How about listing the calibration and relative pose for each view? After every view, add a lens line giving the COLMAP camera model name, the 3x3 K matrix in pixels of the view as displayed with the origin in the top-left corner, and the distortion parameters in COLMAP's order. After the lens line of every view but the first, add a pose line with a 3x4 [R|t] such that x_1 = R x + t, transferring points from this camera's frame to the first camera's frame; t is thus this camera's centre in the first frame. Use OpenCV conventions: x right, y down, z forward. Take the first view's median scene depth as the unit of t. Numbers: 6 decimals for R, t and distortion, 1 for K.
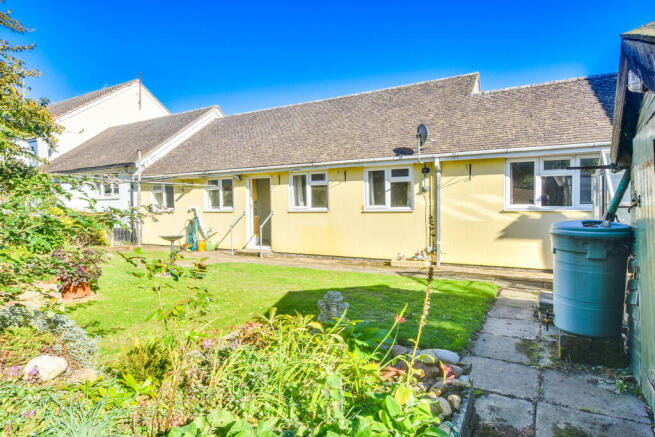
lens RADIAL K [[354.3, 0, 327.5], [0, 354.3, 218.5], [0, 0, 1]] dist [-0.002807, 0.000139]
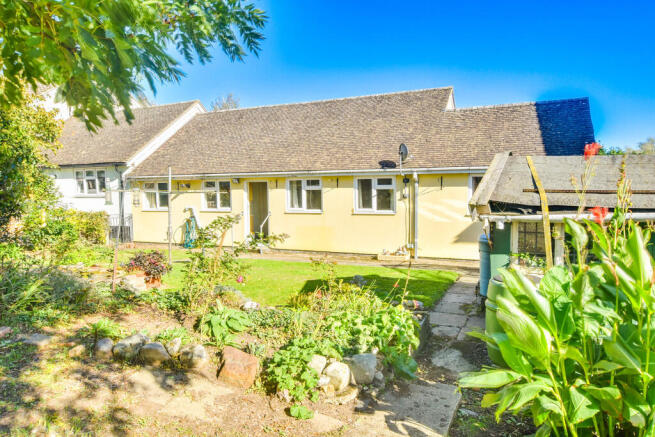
lens RADIAL K [[393.3, 0, 327.5], [0, 393.3, 218.5], [0, 0, 1]] dist [0.011950, 0.000937]
pose [[0.996968, -0.004782, 0.077664, -0.087149], [0.002552, 0.999582, 0.028789, -0.043026], [-0.077769, -0.028504, 0.996564, -0.296144]]
